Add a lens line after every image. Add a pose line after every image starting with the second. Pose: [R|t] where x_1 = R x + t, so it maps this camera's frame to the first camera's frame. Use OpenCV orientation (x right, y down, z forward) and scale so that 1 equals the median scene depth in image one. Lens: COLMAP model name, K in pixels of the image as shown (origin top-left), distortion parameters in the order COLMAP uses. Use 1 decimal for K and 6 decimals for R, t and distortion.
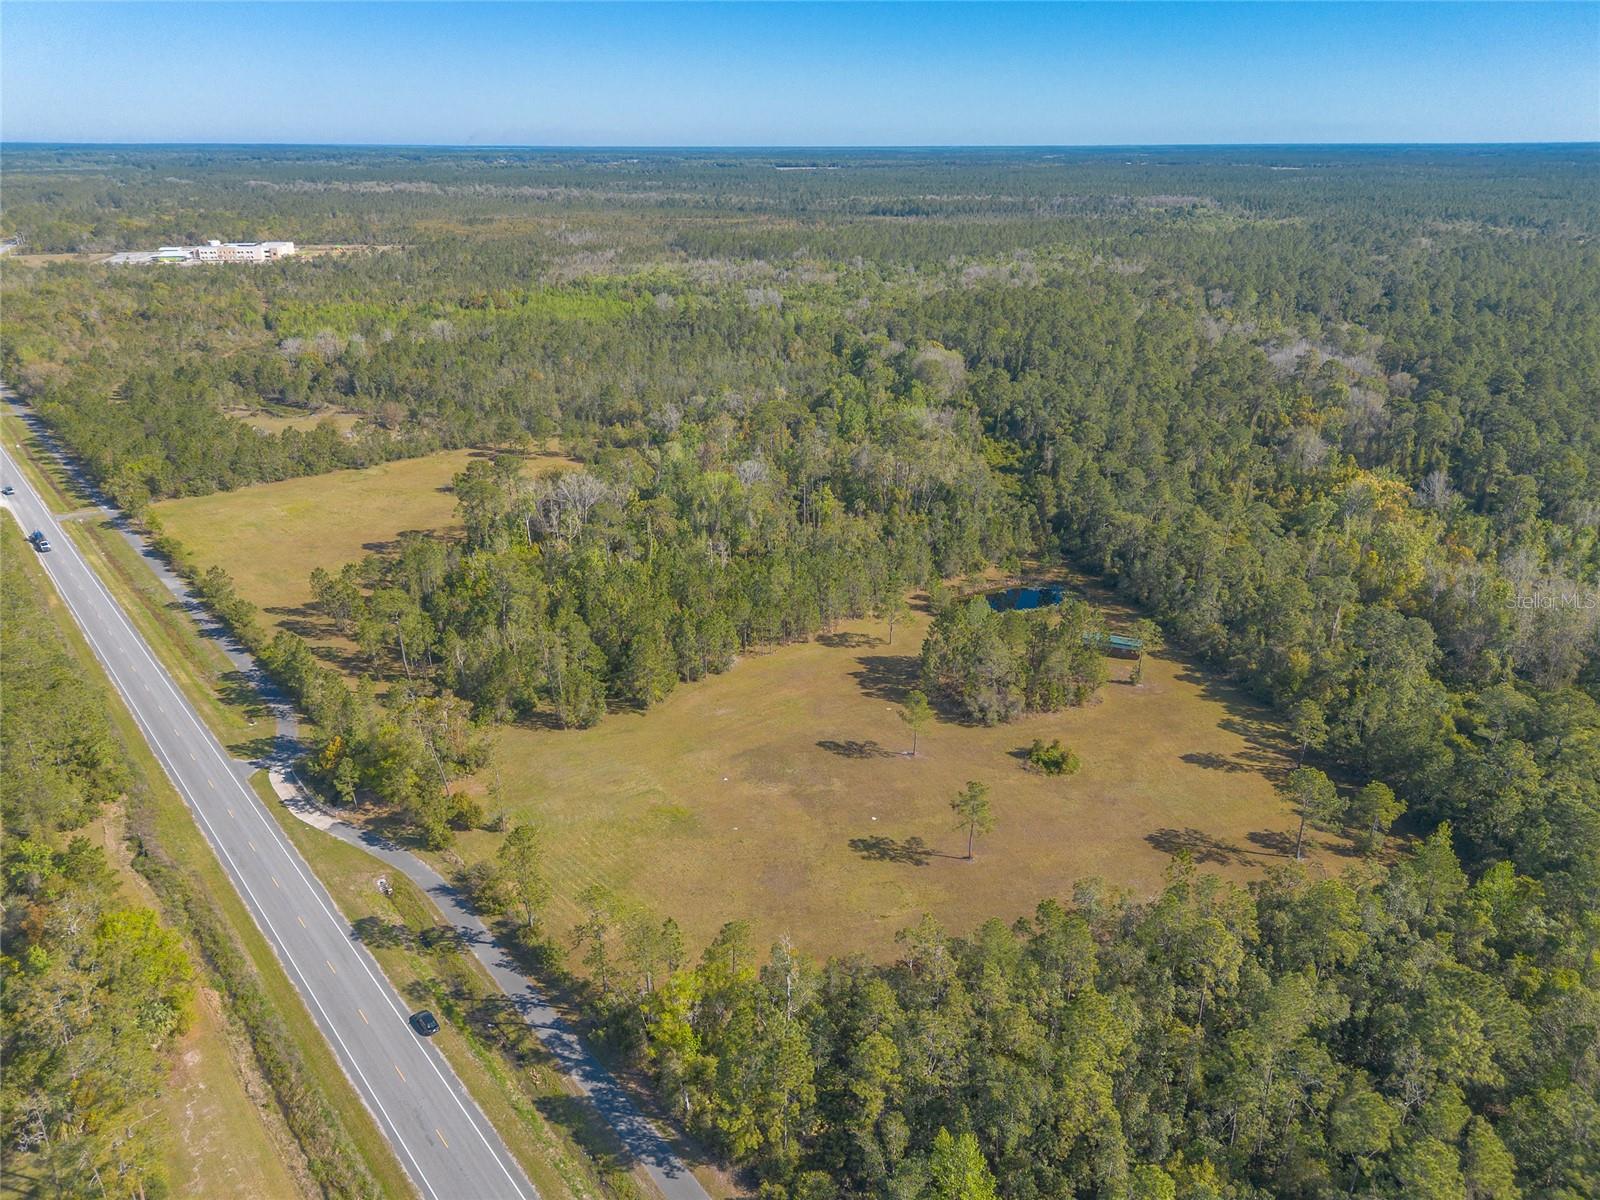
lens RADIAL K [[1120.5, 0, 791.6], [0, 1120.5, 587.3], [0, 0, 1]] dist [0.056065, -0.045551]
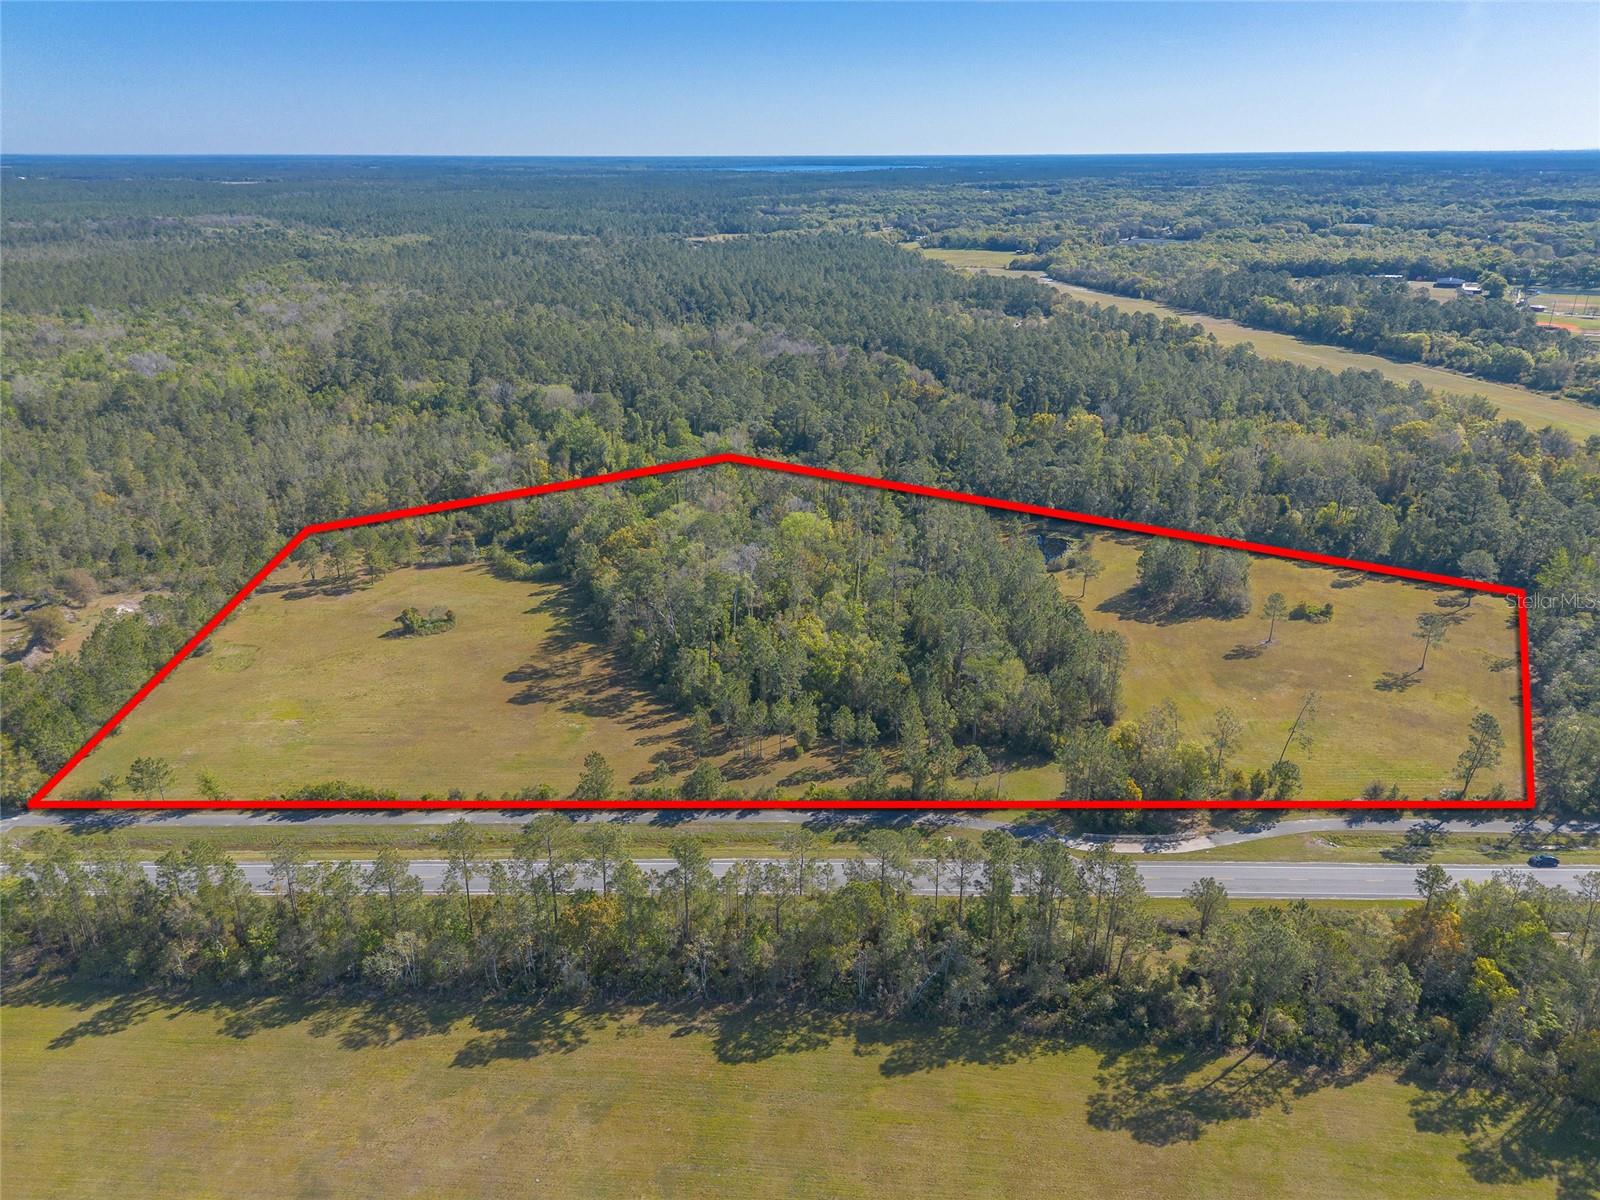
lens RADIAL K [[1120.5, 0, 801.6], [0, 1120.5, 598.5], [0, 0, 1]] dist [0.056065, -0.045551]
pose [[0.636408, -0.276289, 0.720173, -1.002958], [0.279951, 0.952720, 0.118115, -0.182583], [-0.718757, 0.126444, 0.683667, 0.375818]]
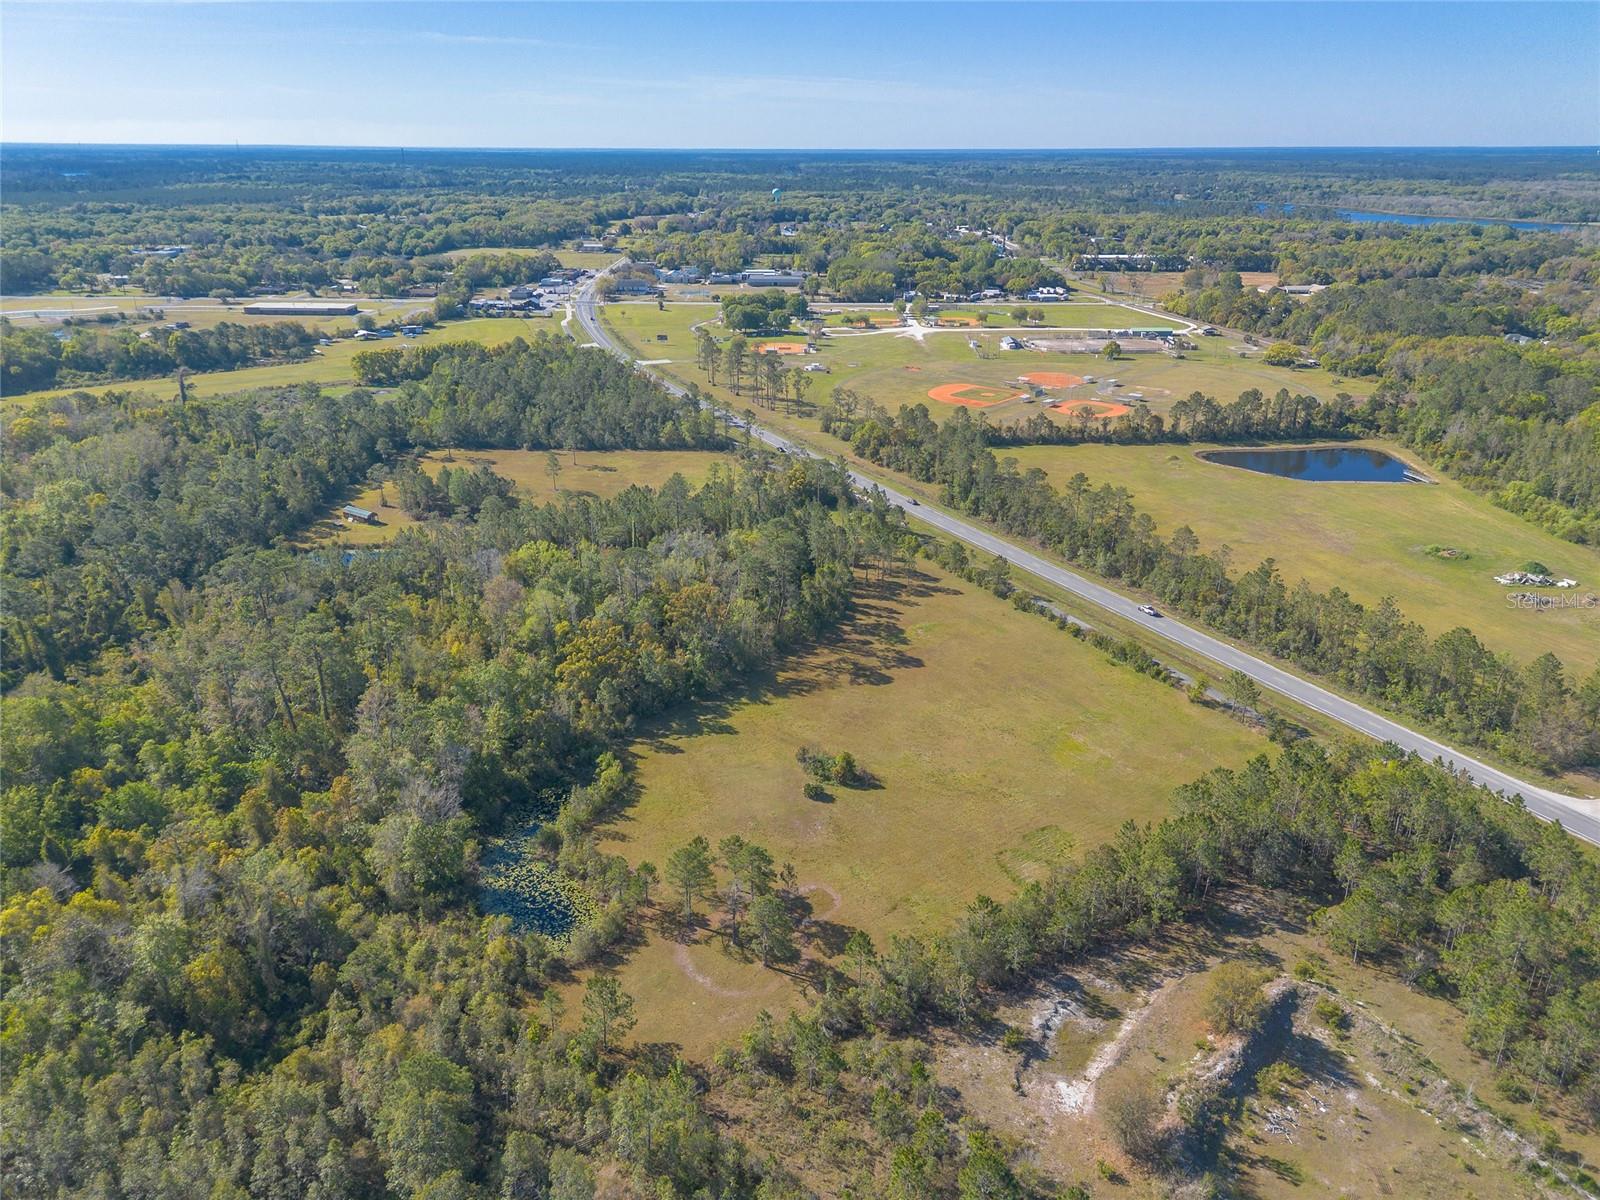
lens RADIAL K [[1120.5, 0, 801.1], [0, 1120.5, 603.3], [0, 0, 1]] dist [0.056065, -0.045551]
pose [[-0.980873, -0.069076, 0.181980, -0.548595], [0.075758, 0.725721, 0.683806, -0.812586], [-0.179301, 0.684513, -0.706607, 1.969329]]
